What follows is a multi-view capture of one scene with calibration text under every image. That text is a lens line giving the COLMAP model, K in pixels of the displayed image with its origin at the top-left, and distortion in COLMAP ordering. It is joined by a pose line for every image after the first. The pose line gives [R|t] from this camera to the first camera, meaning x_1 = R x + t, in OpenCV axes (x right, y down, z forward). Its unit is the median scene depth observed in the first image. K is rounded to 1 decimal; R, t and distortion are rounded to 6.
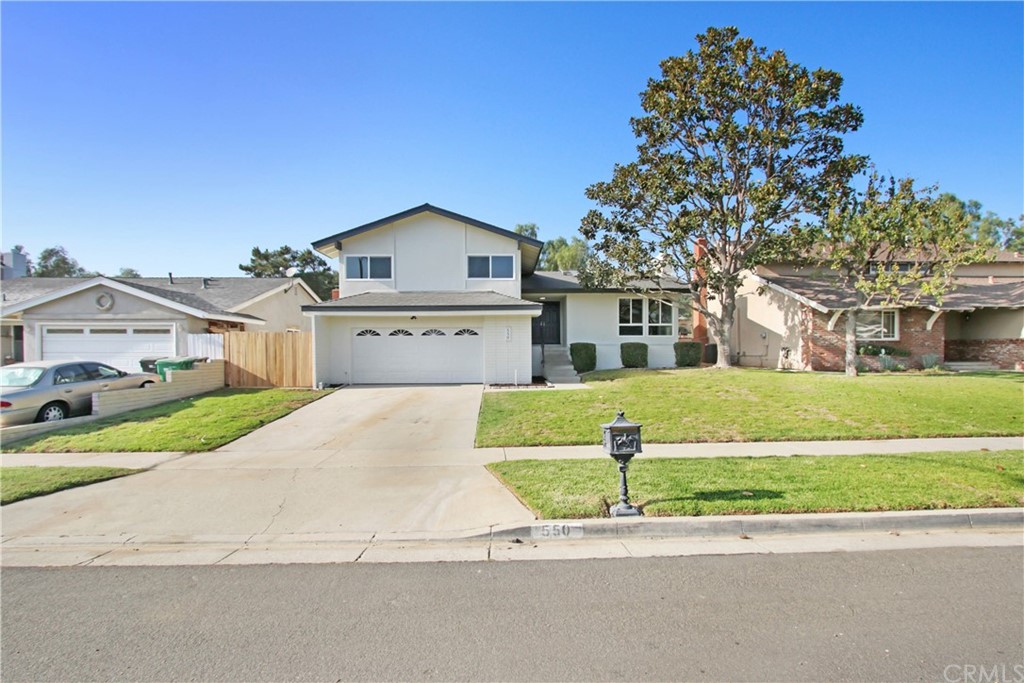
lens RADIAL K [[483.3, 0, 510.9], [0, 483.3, 345.3], [0, 0, 1]] dist [-0.016719, 0.000678]
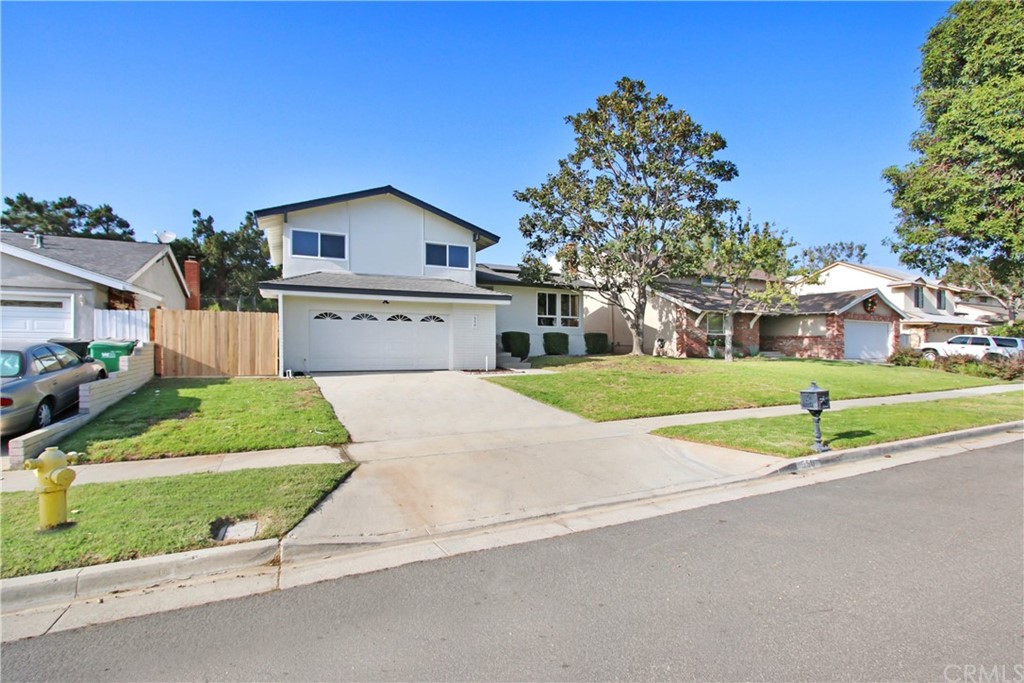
lens RADIAL K [[487.2, 0, 506.7], [0, 487.2, 325.9], [0, 0, 1]] dist [-0.017534, 0.000503]
pose [[0.908626, 0.027315, 0.416717, -0.359749], [-0.020928, 0.999583, -0.019891, 0.004237], [-0.417086, 0.009352, 0.908819, 0.012892]]
